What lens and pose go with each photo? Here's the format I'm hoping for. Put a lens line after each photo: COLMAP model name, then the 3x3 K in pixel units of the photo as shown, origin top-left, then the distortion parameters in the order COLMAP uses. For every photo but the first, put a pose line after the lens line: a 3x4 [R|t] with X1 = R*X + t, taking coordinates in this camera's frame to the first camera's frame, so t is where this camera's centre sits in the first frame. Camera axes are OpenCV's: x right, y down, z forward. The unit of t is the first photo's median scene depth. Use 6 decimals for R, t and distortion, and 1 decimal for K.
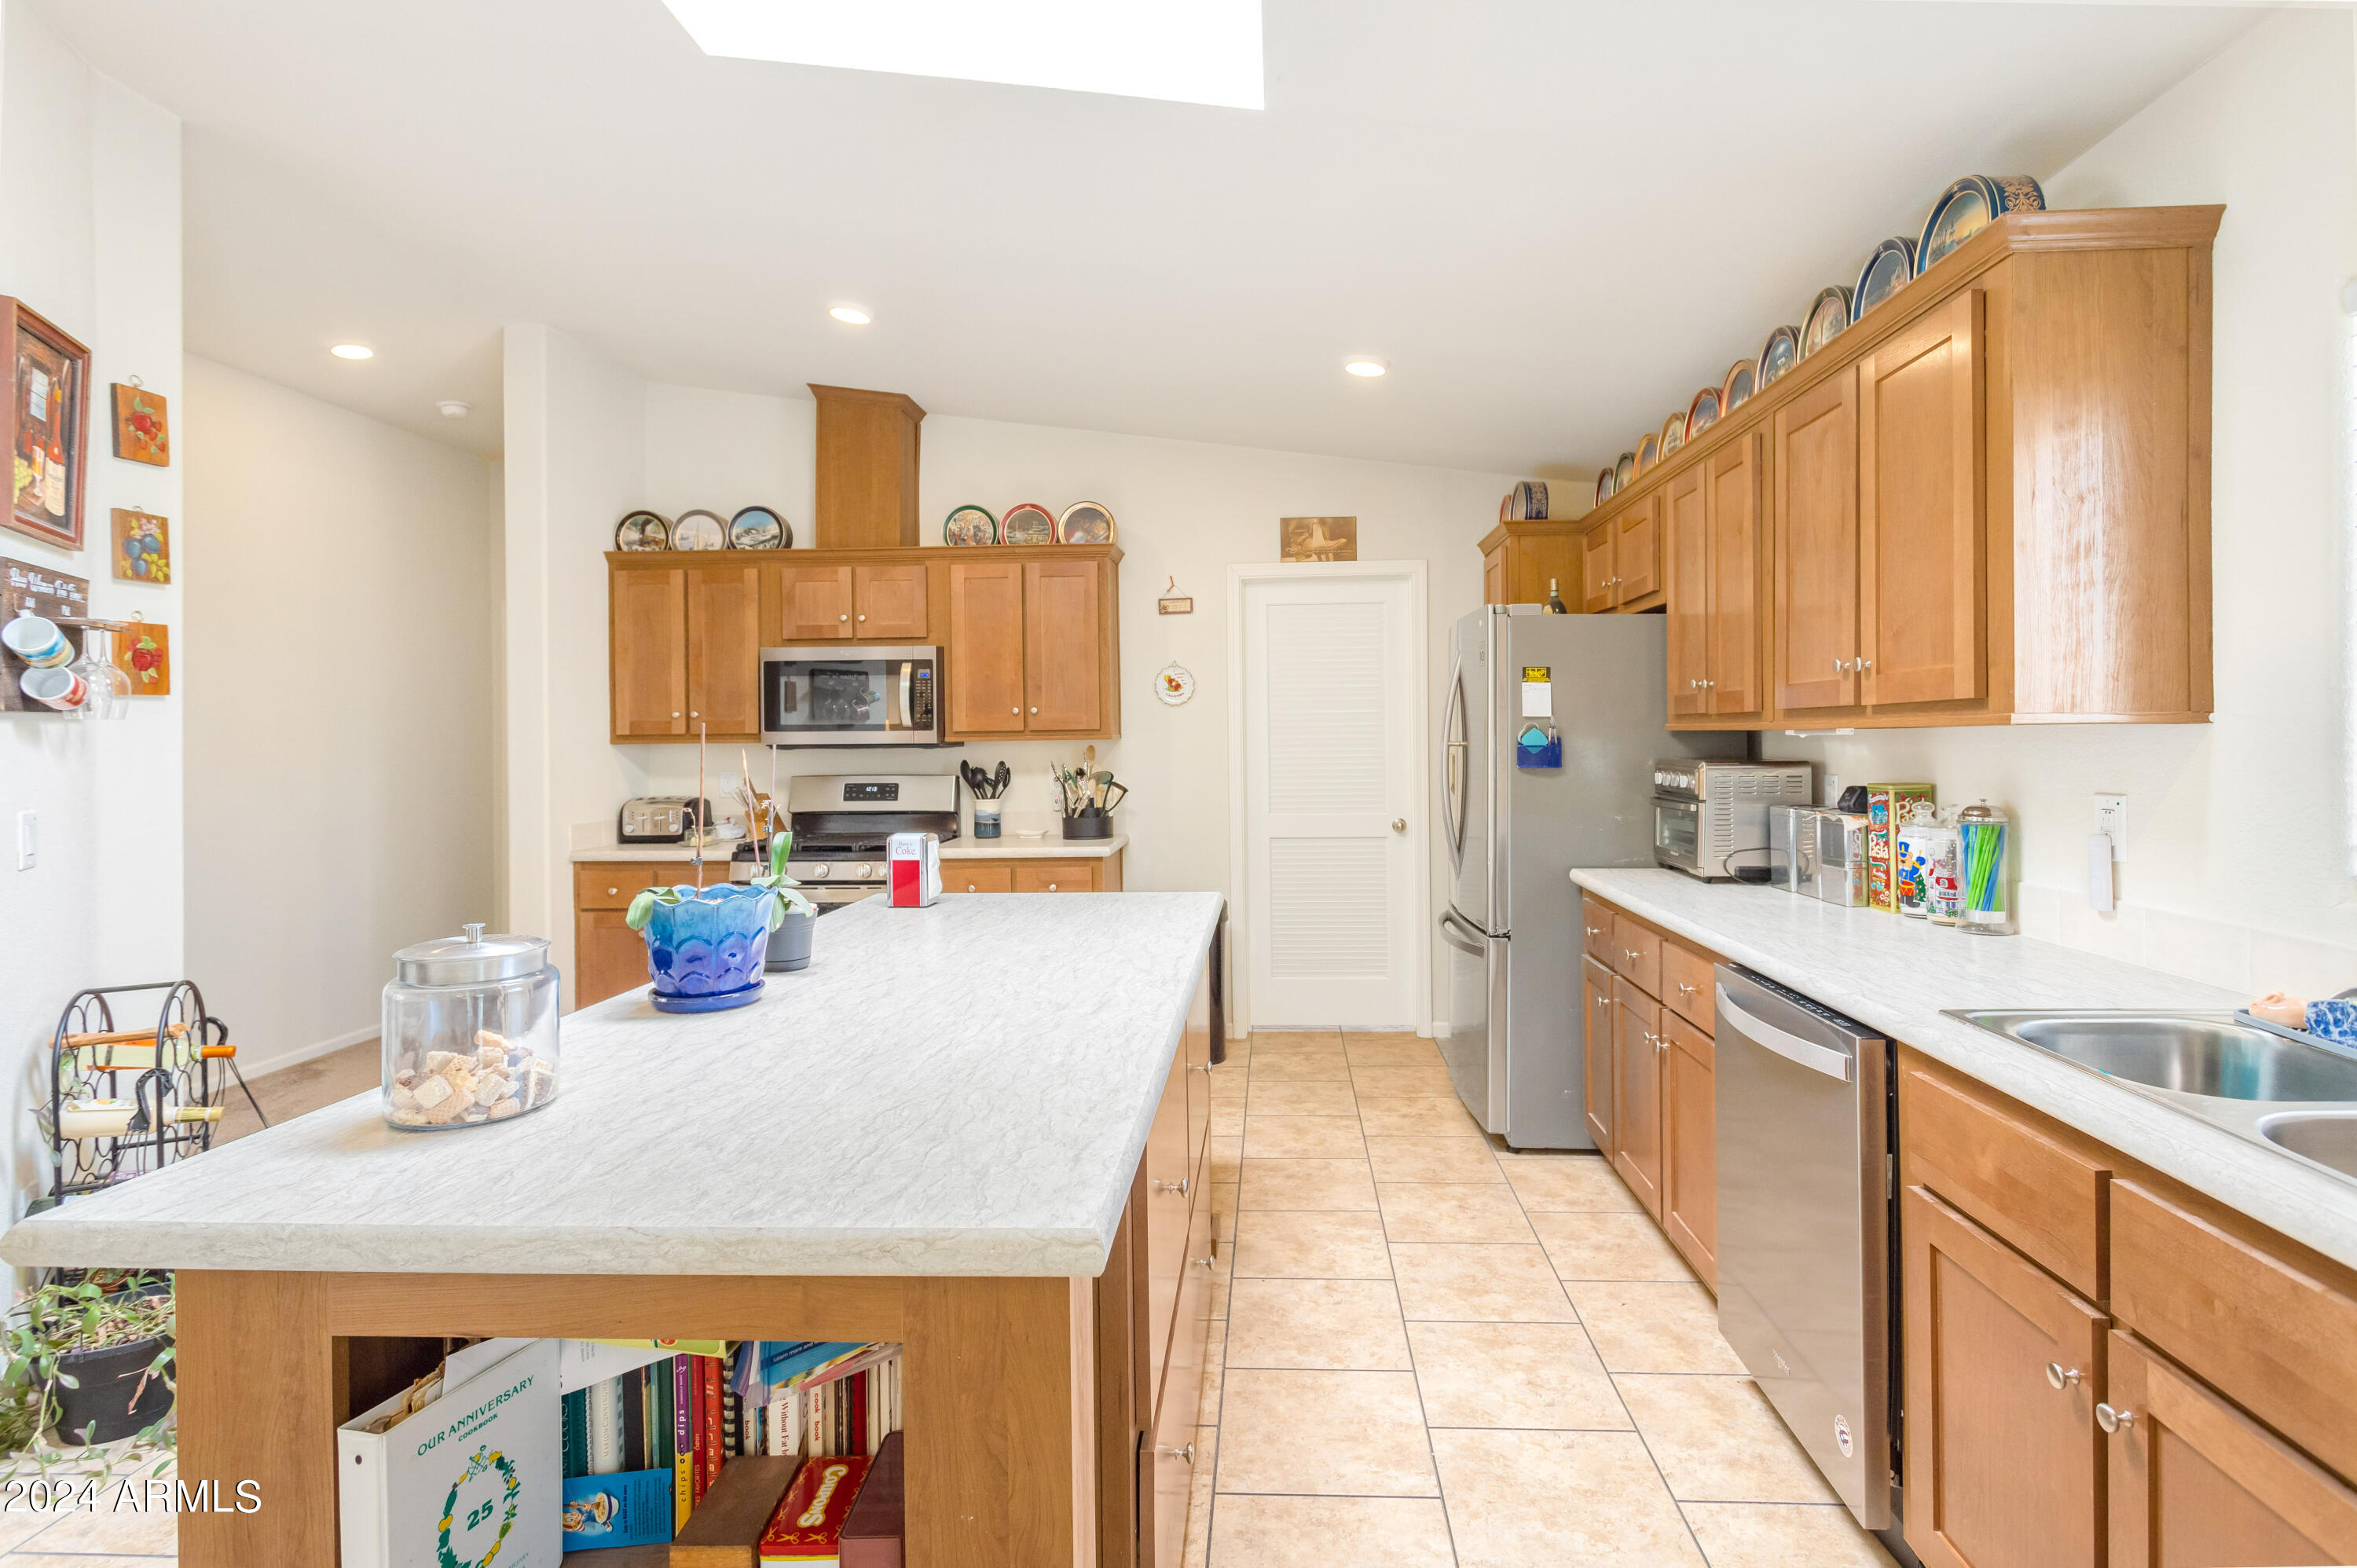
lens RADIAL K [[1144.9, 0, 1190.0], [0, 1144.9, 739.9], [0, 0, 1]] dist [-0.006964, 0.008283]
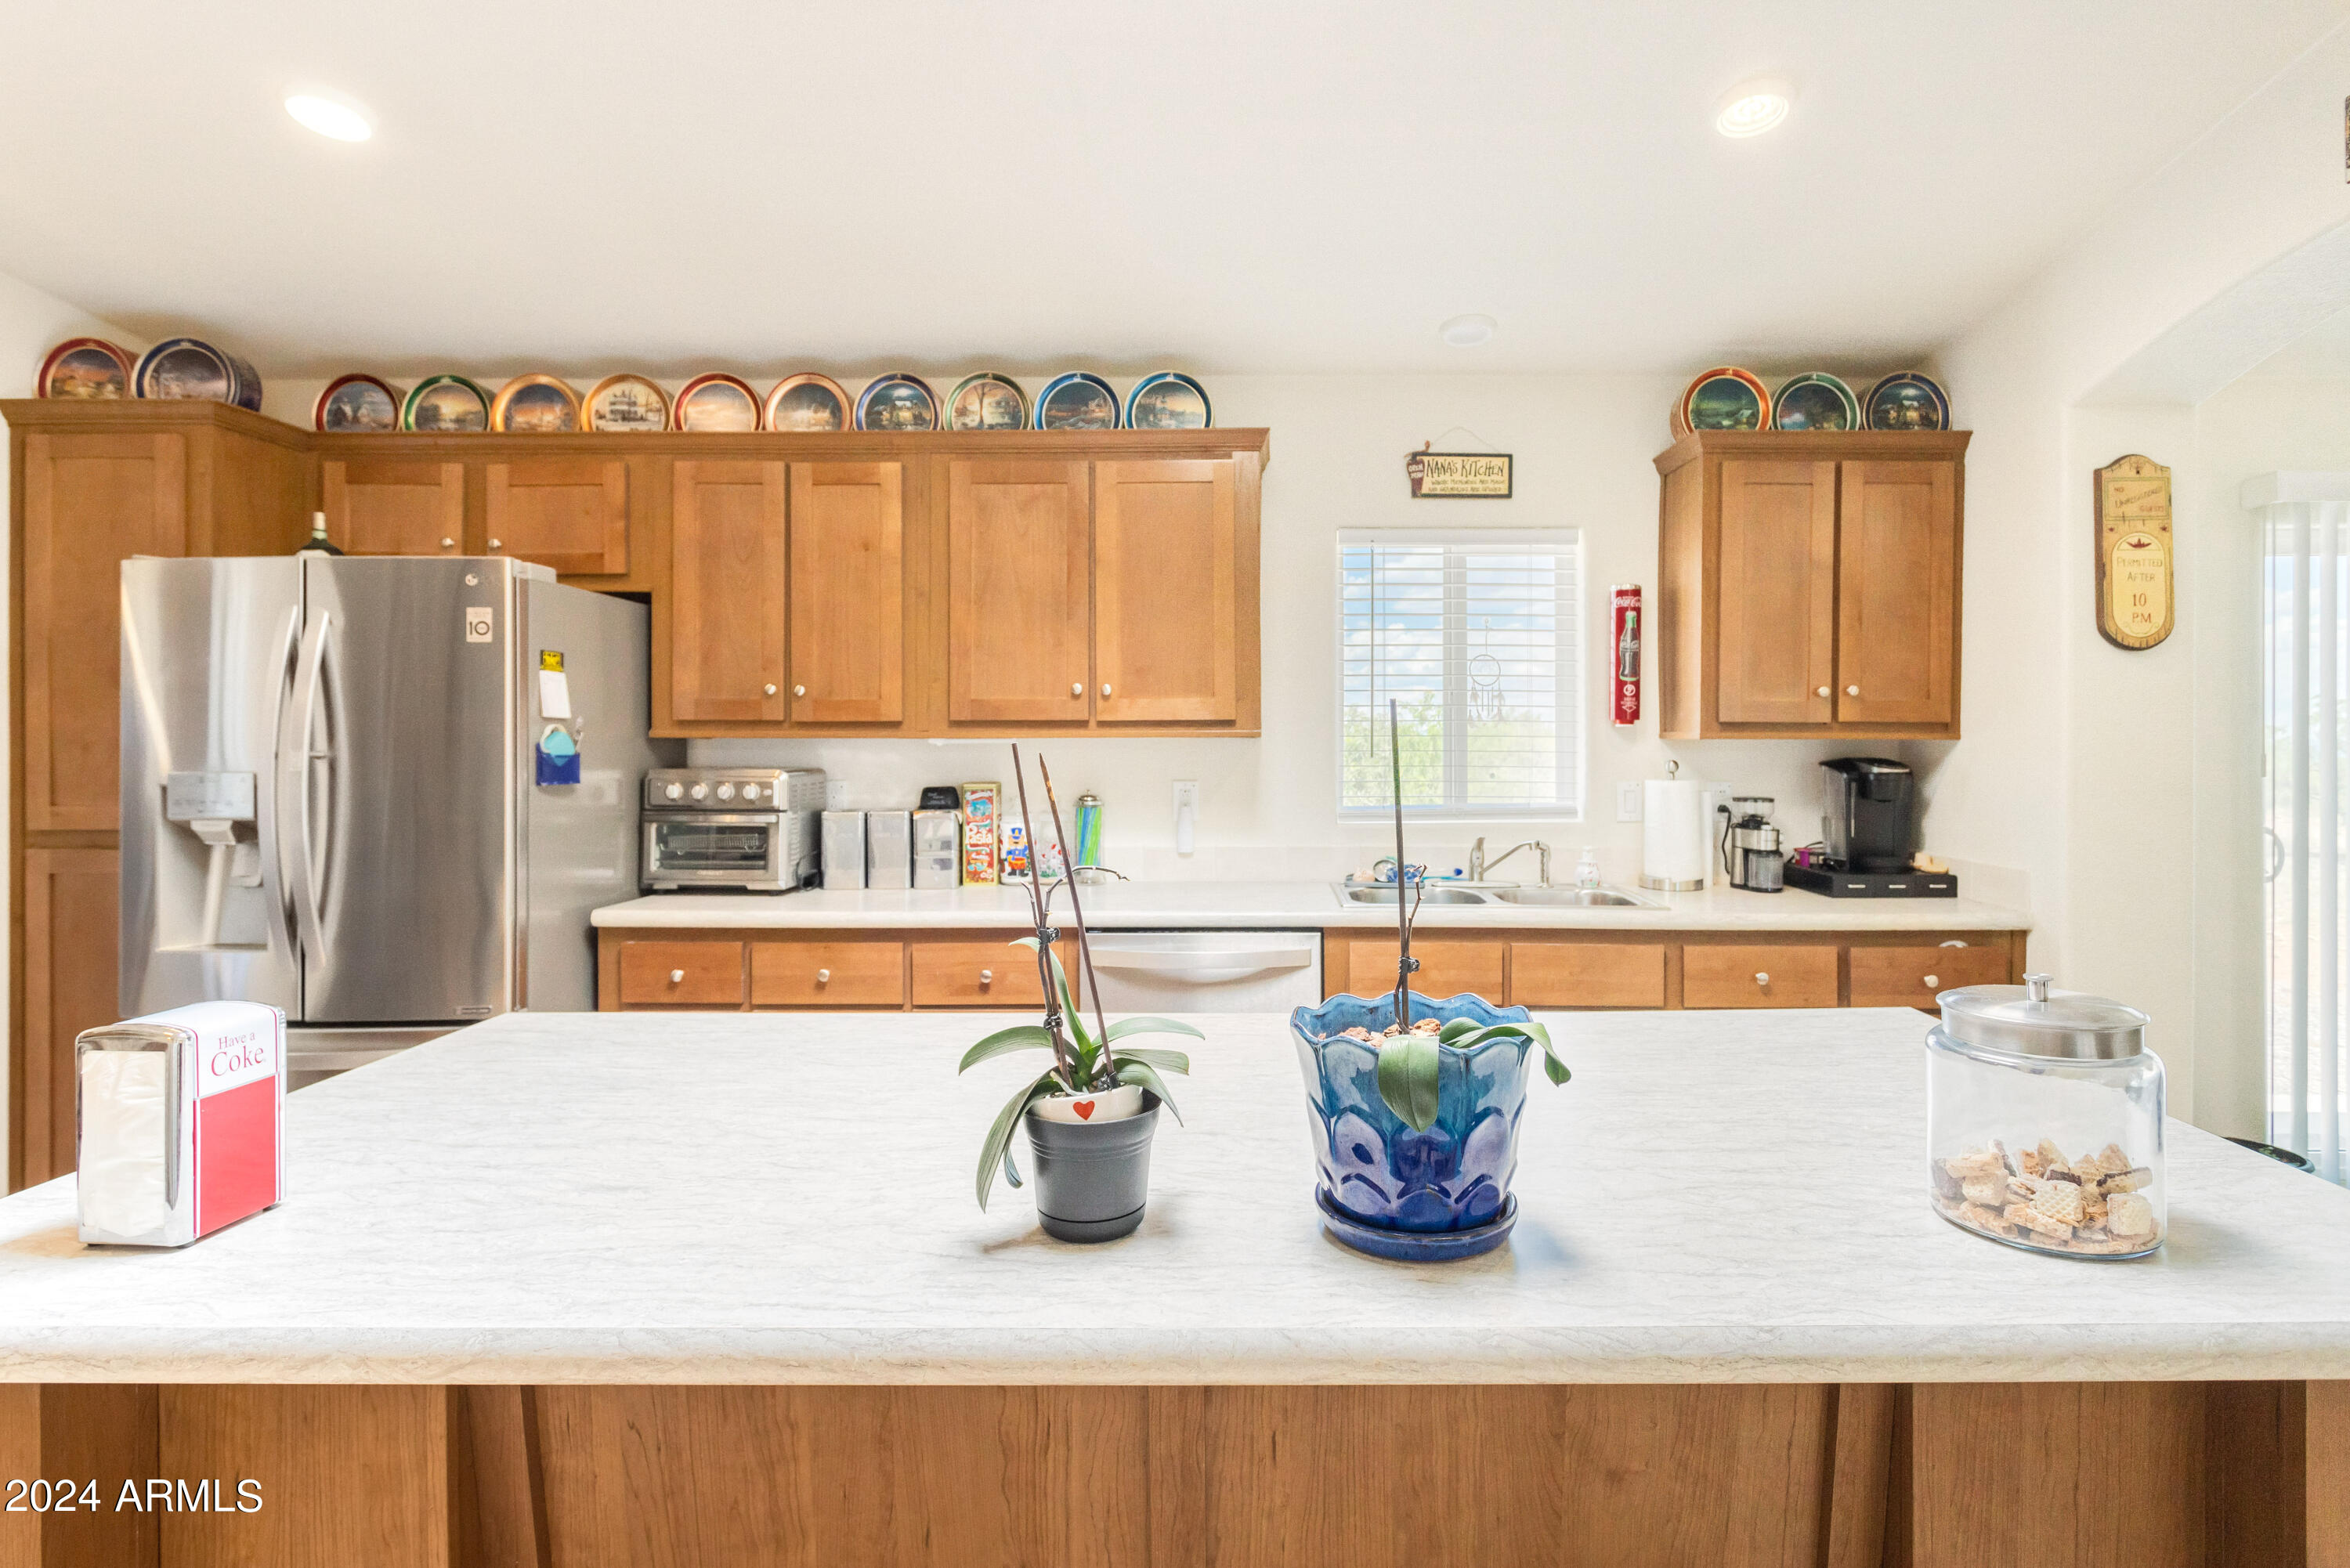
lens RADIAL K [[1141.5, 0, 1186.5], [0, 1141.5, 740.0], [0, 0, 1]] dist [-0.006964, 0.008283]
pose [[-0.042741, 0.010720, 0.999029, -0.342681], [0.003305, 0.999938, -0.010588, 0.002988], [-0.999081, 0.002849, -0.042774, 0.448694]]
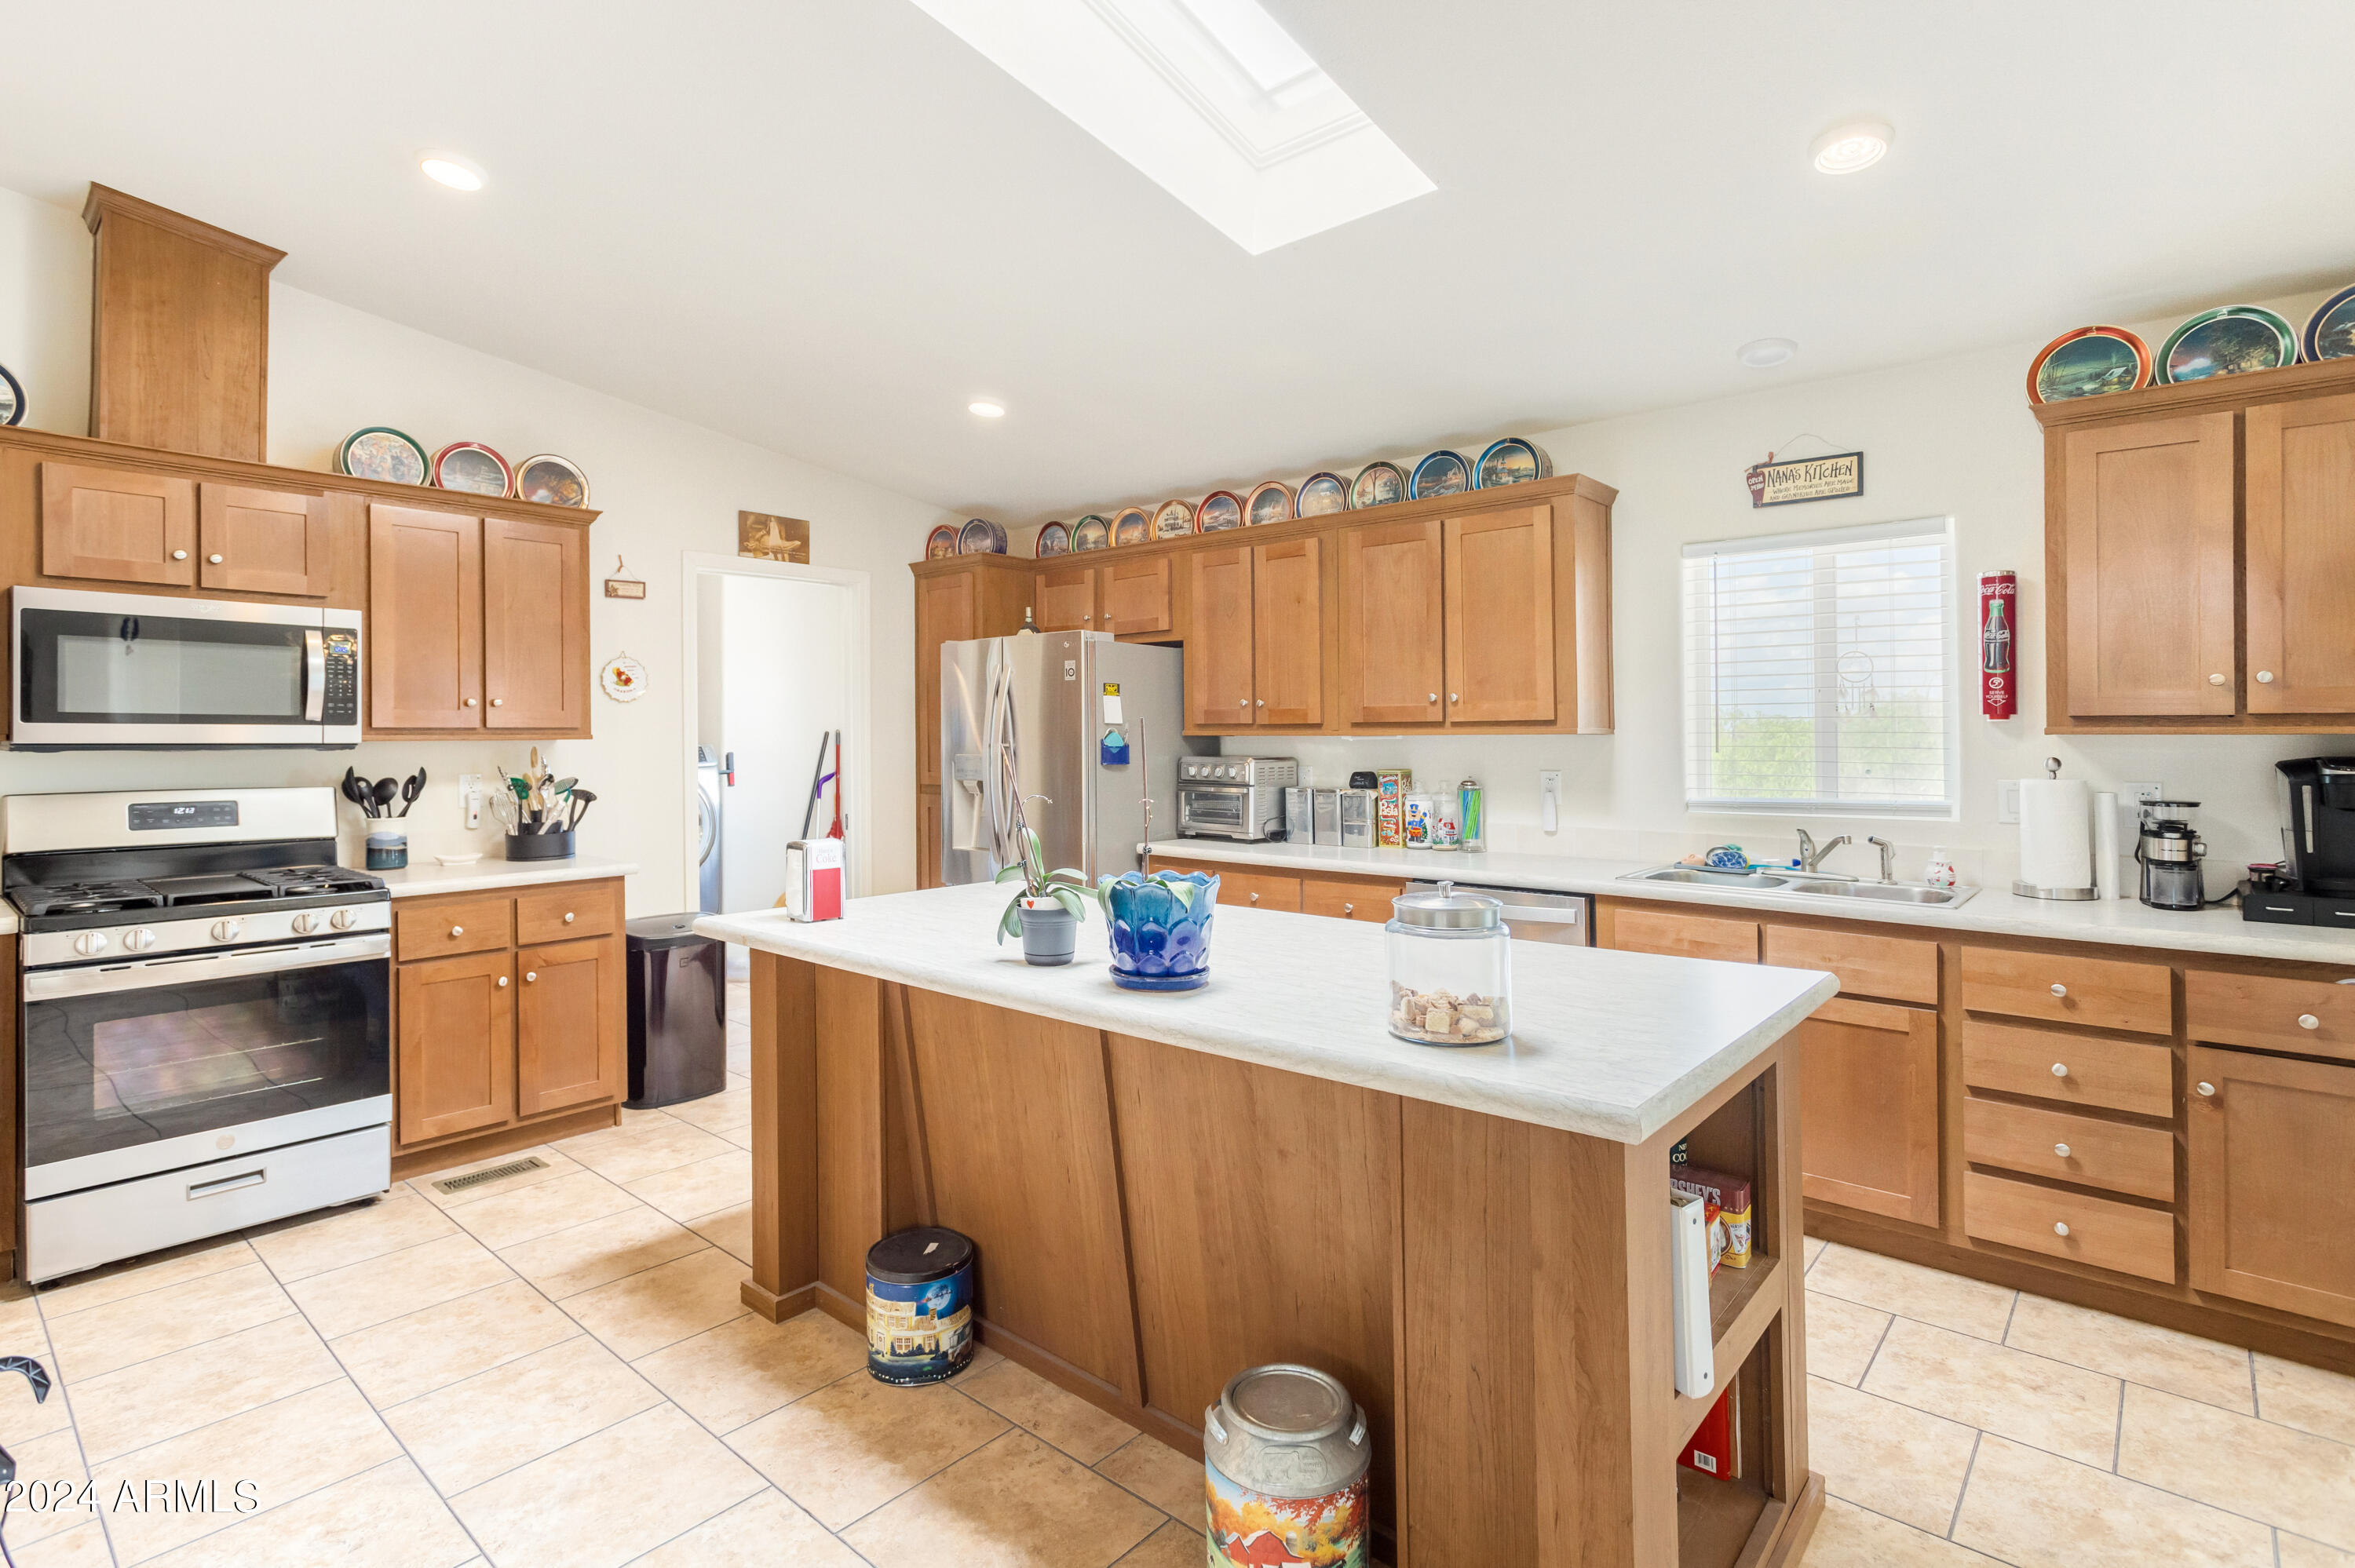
lens RADIAL K [[1143.8, 0, 1189.0], [0, 1143.8, 739.9], [0, 0, 1]] dist [-0.006964, 0.008283]
pose [[0.613822, 0.007977, 0.789404, -0.460477], [-0.002600, 0.999964, -0.008082, 0.005380], [-0.789440, 0.002908, 0.613820, 0.122781]]
